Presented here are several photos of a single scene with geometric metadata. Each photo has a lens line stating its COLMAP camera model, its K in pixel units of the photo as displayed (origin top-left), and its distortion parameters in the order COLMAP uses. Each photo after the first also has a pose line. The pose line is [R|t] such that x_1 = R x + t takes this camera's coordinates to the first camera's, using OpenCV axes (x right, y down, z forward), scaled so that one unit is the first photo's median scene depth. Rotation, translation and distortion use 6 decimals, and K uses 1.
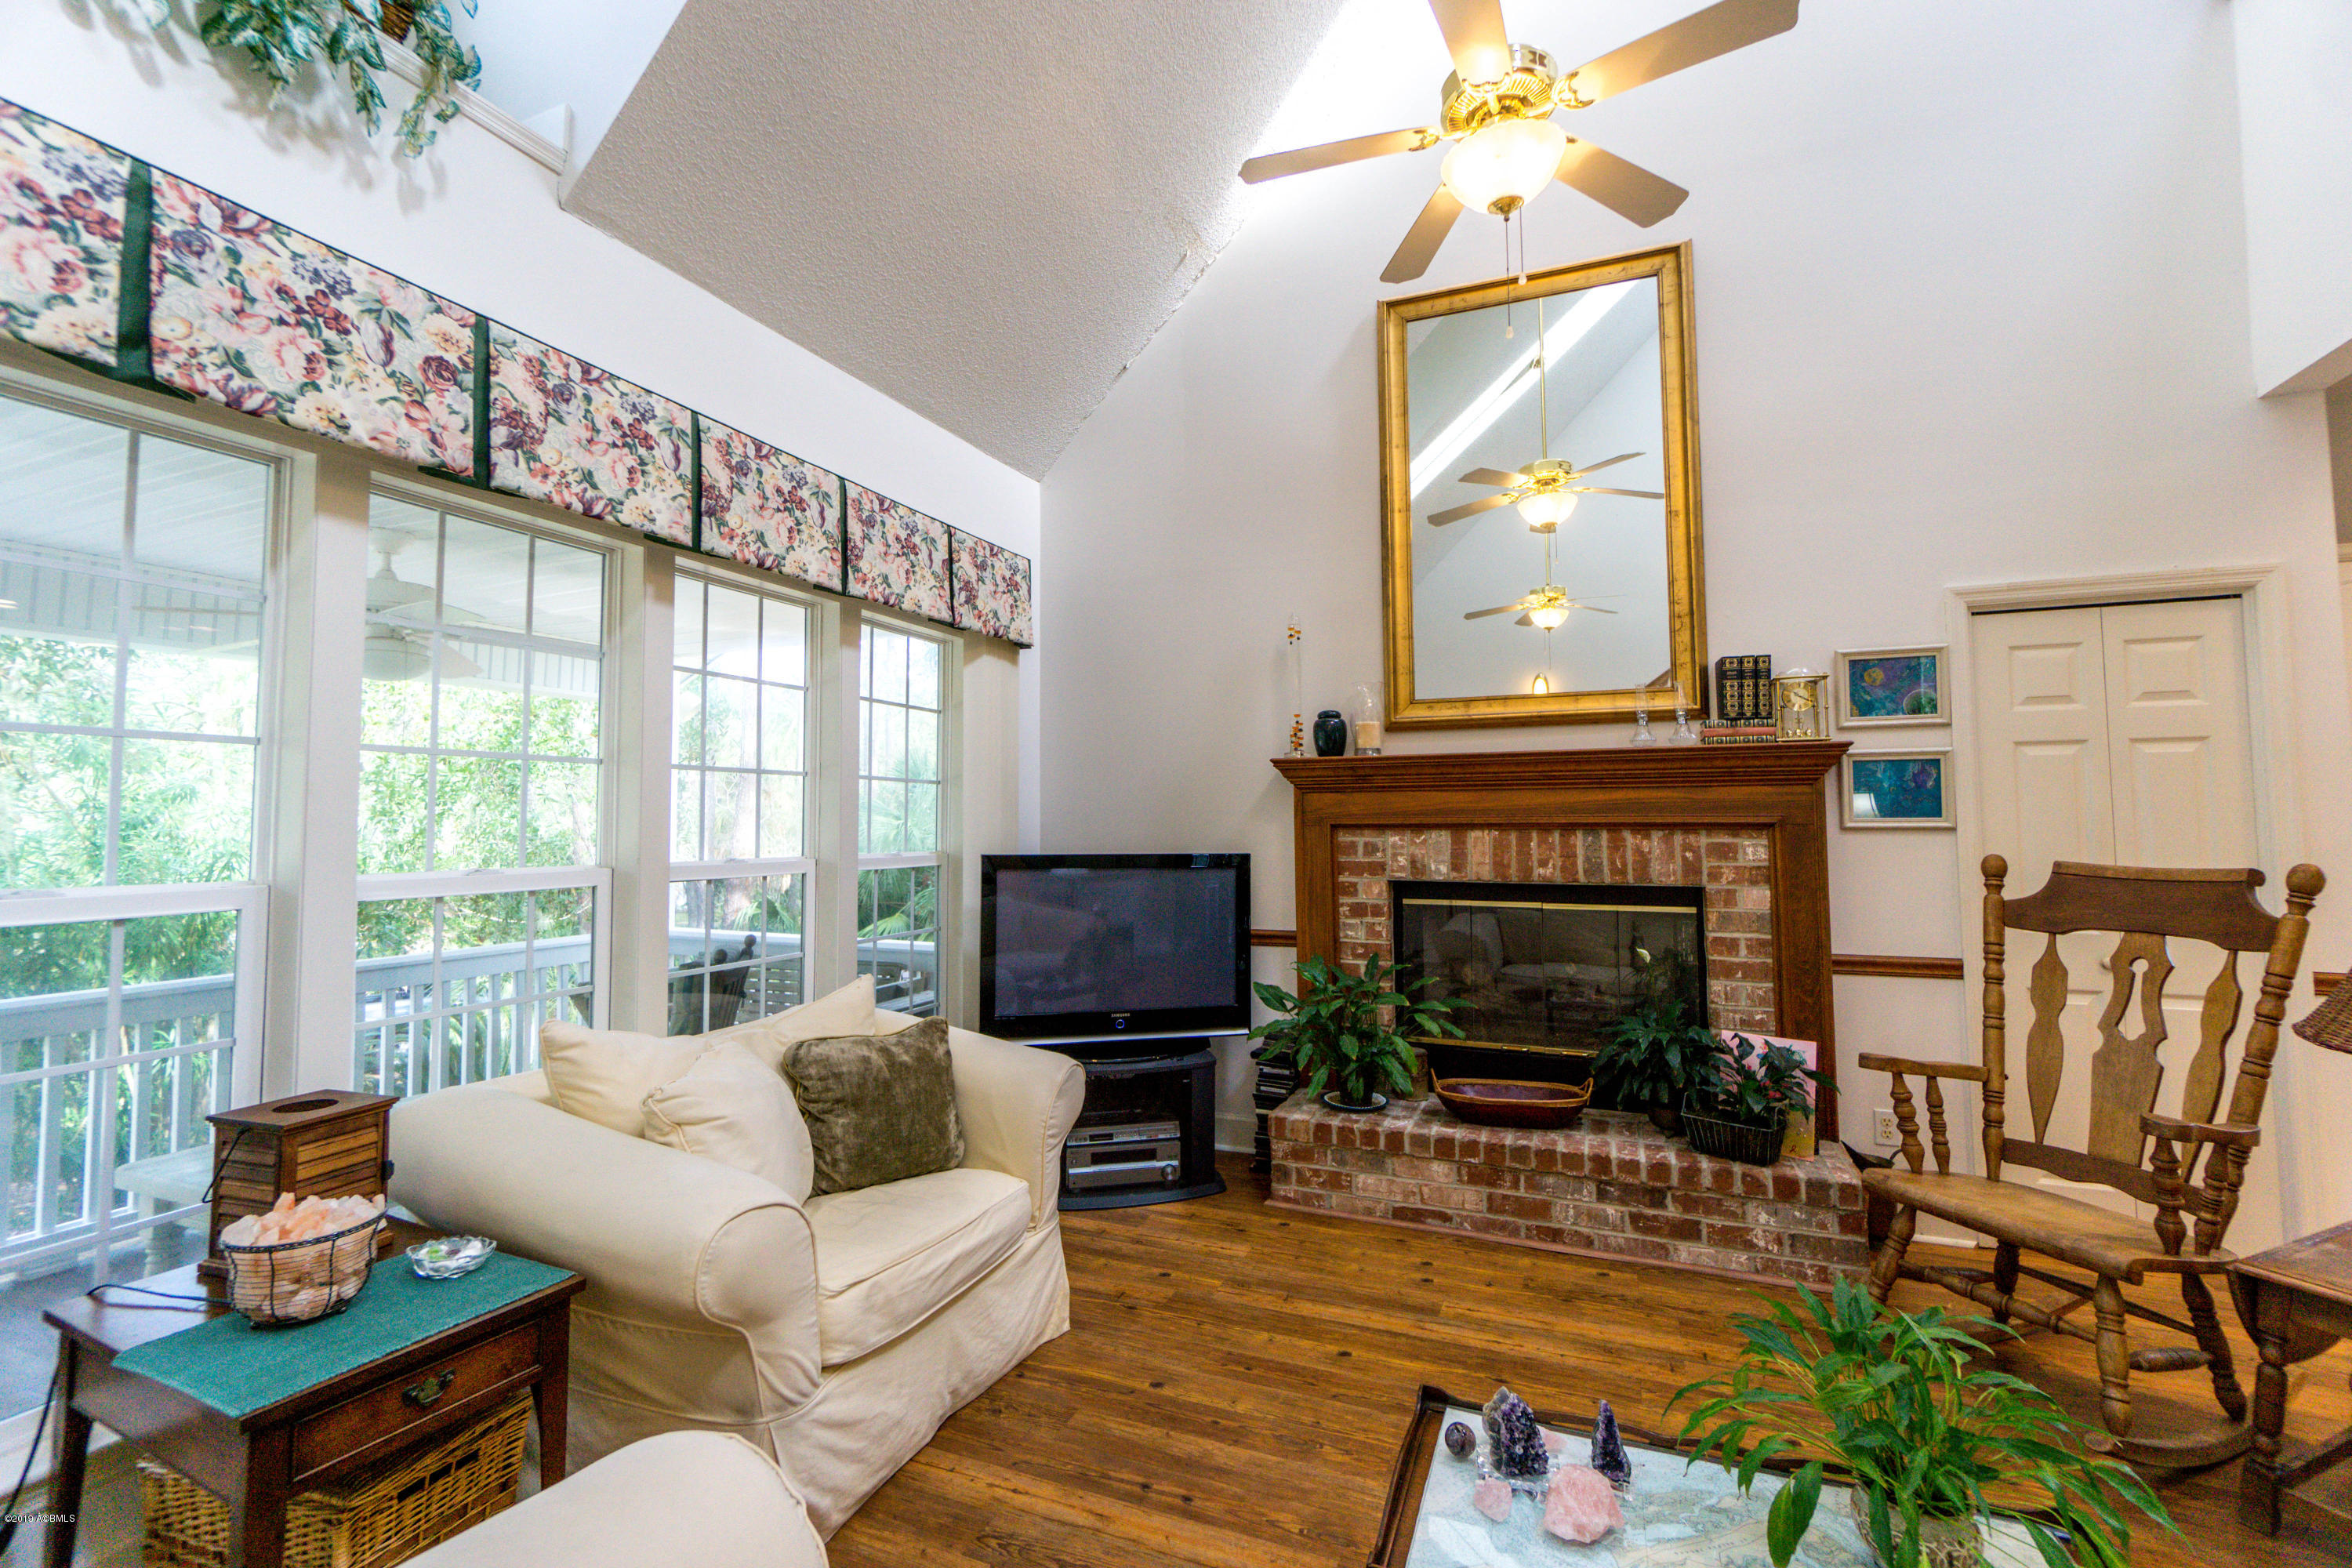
lens RADIAL K [[1010.6, 0, 1170.1], [0, 1010.6, 769.1], [0, 0, 1]] dist [-0.009853, 0.000785]
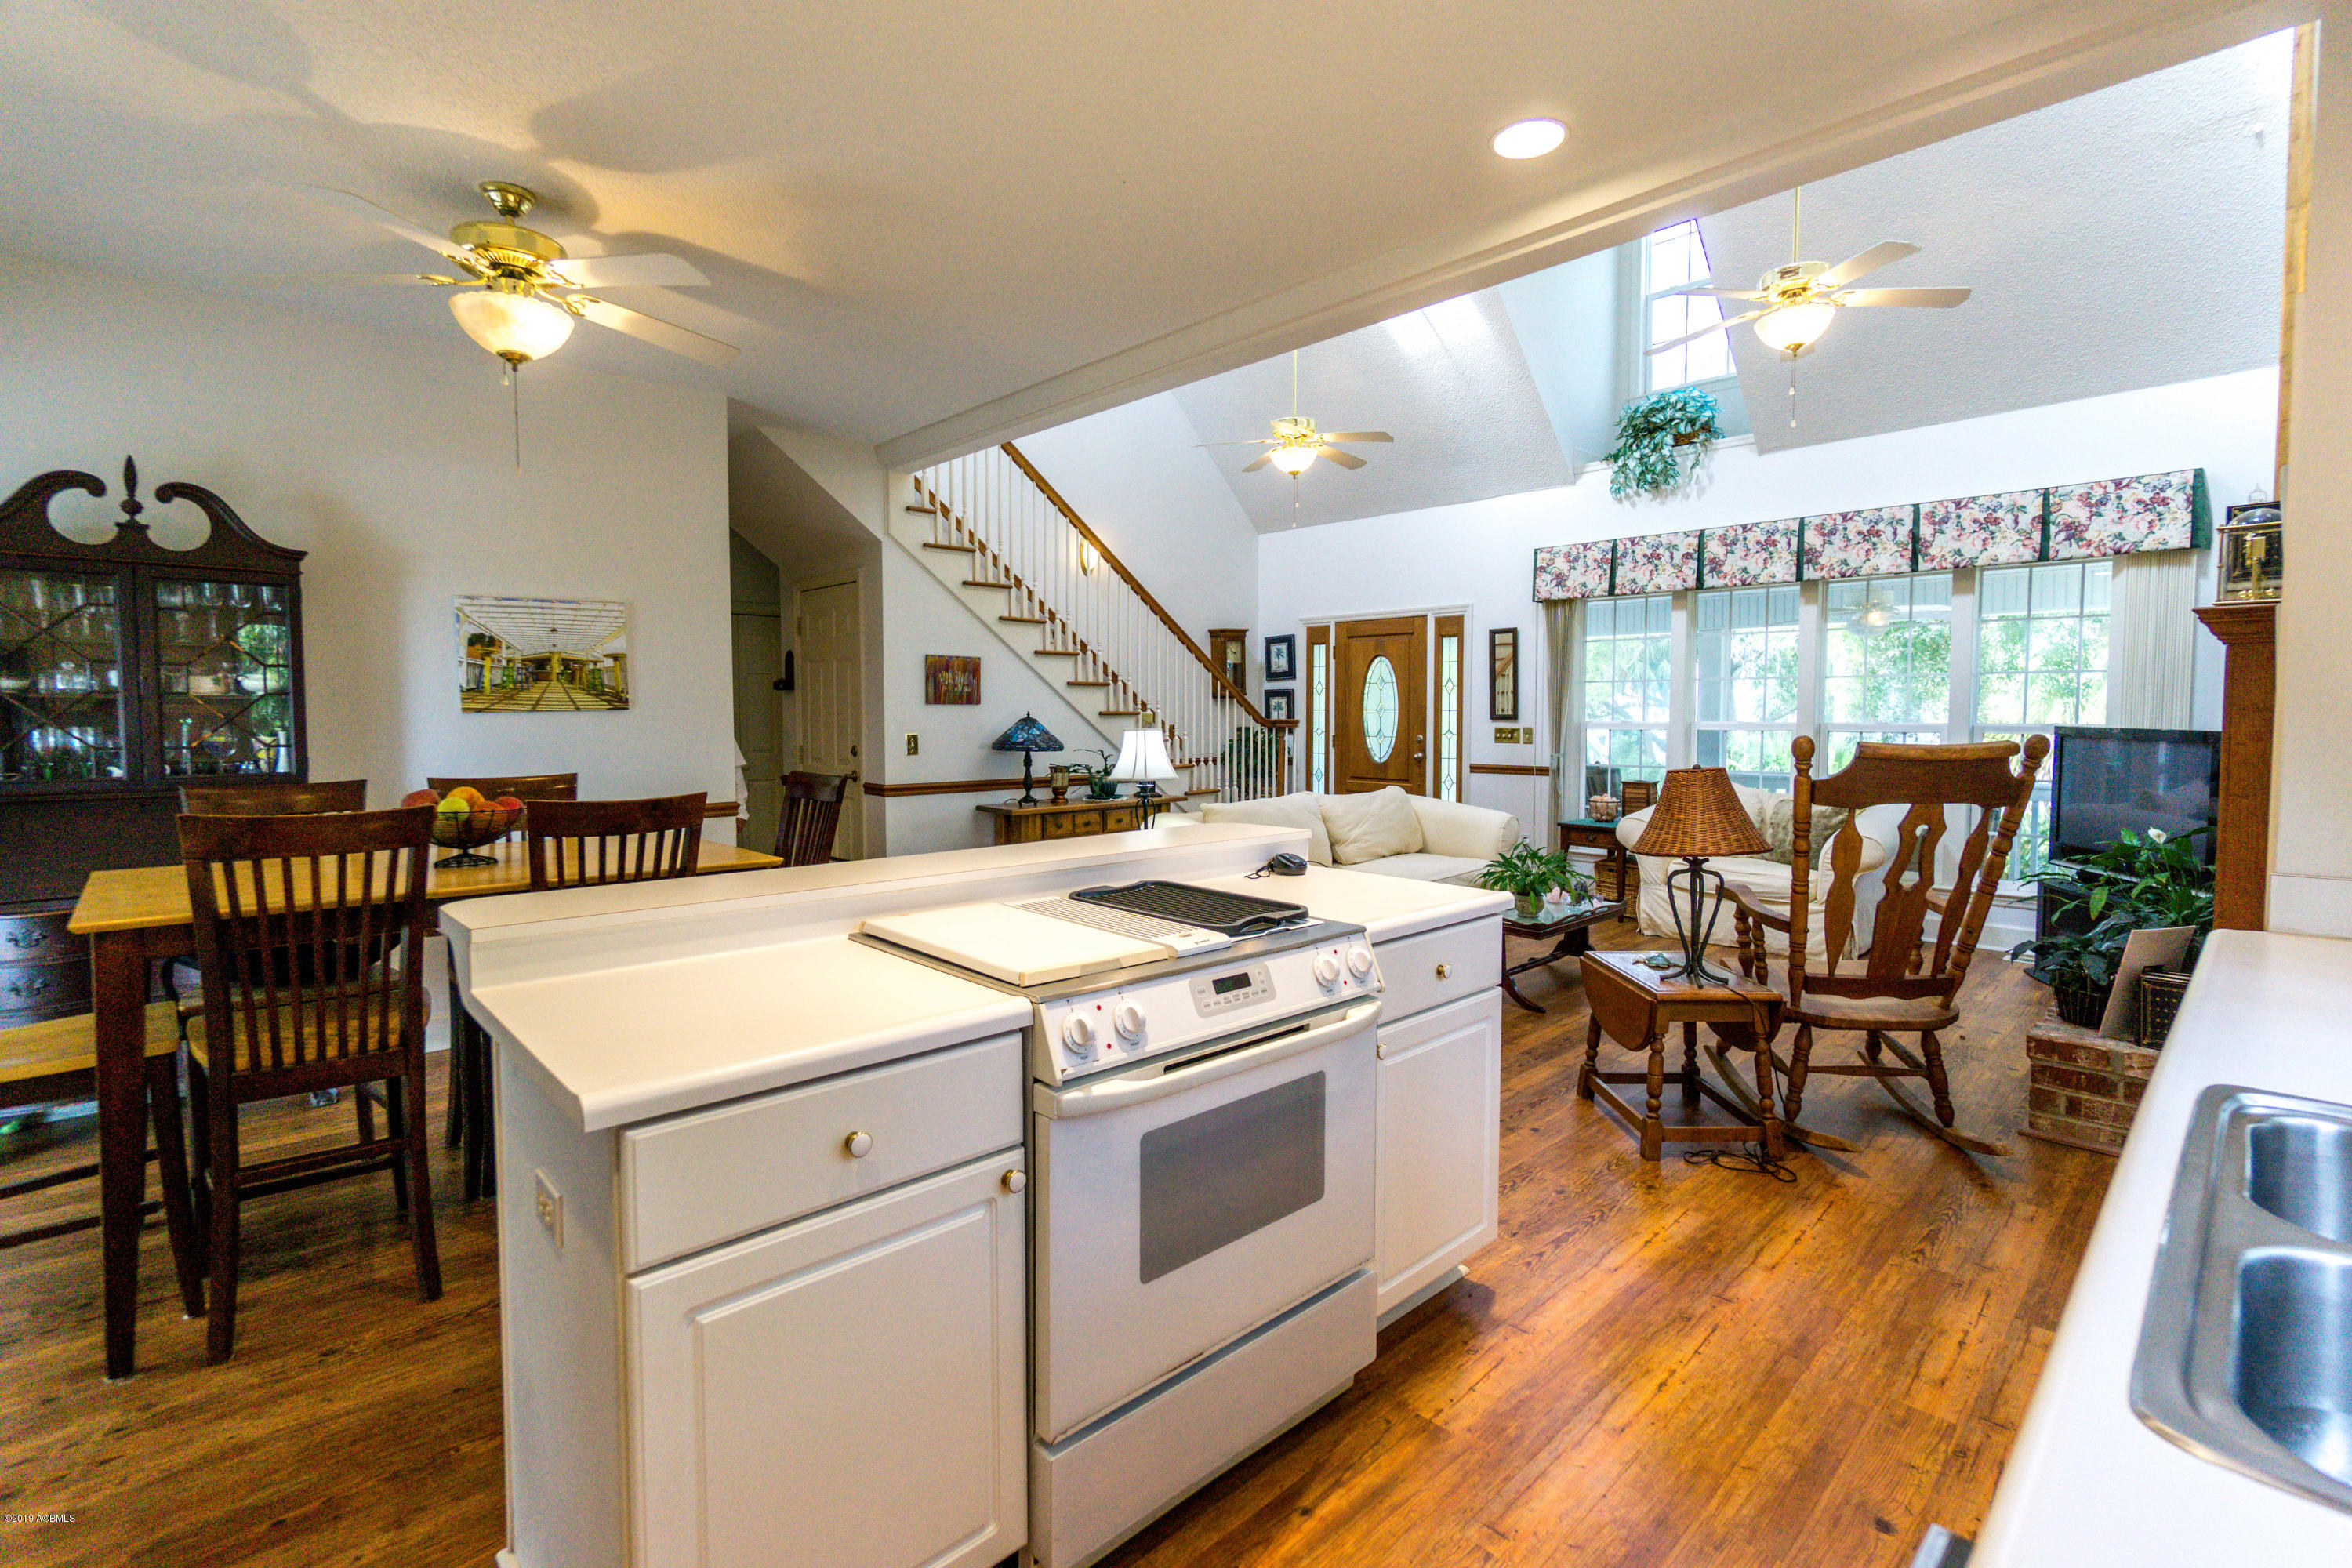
lens RADIAL K [[1058.4, 0, 1168.7], [0, 1058.4, 766.6], [0, 0, 1]] dist [-0.000929, 0.000093]
pose [[-0.409263, 0.052581, -0.910900, 1.826001], [0.052435, 0.998044, 0.034053, 0.031022], [0.910909, -0.033827, -0.411219, 0.546326]]
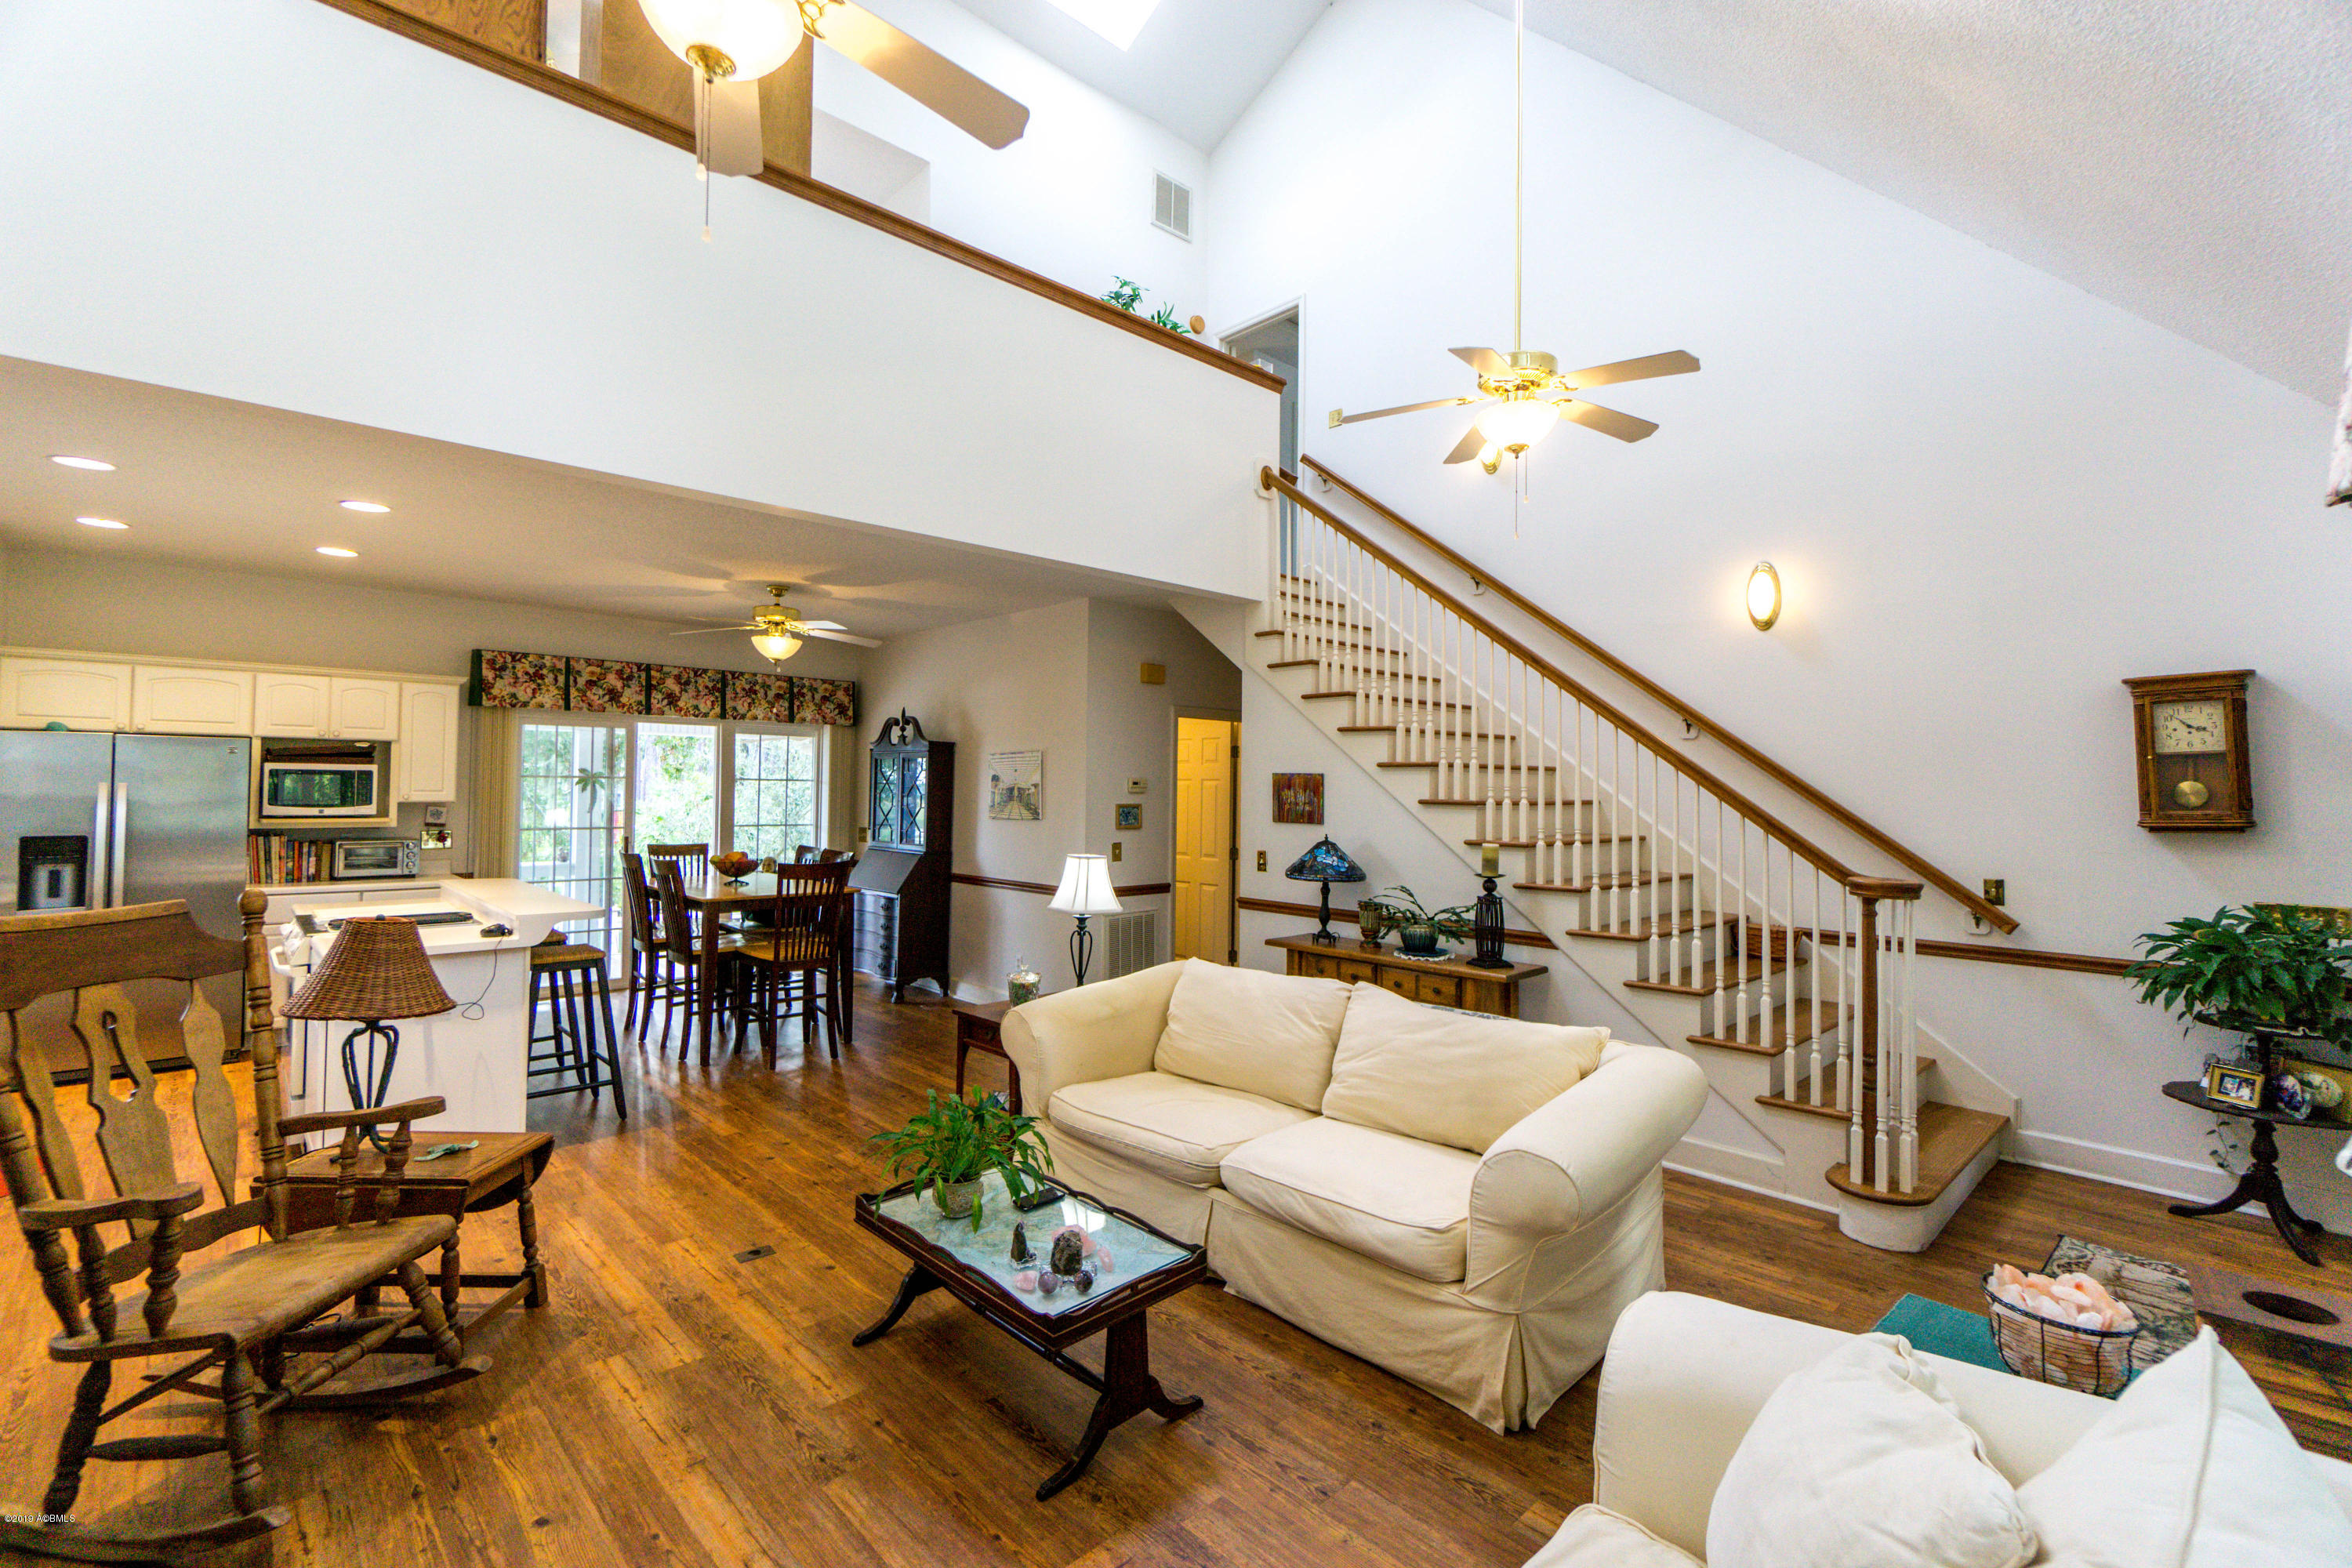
lens RADIAL K [[1031.5, 0, 1174.4], [0, 1031.5, 767.9], [0, 0, 1]] dist [0.001224, 0.000001]
pose [[-0.915479, 0.001170, 0.402364, -0.215315], [-0.030925, 0.996833, -0.073261, 0.006878], [-0.401175, -0.079512, -0.912544, 1.126278]]
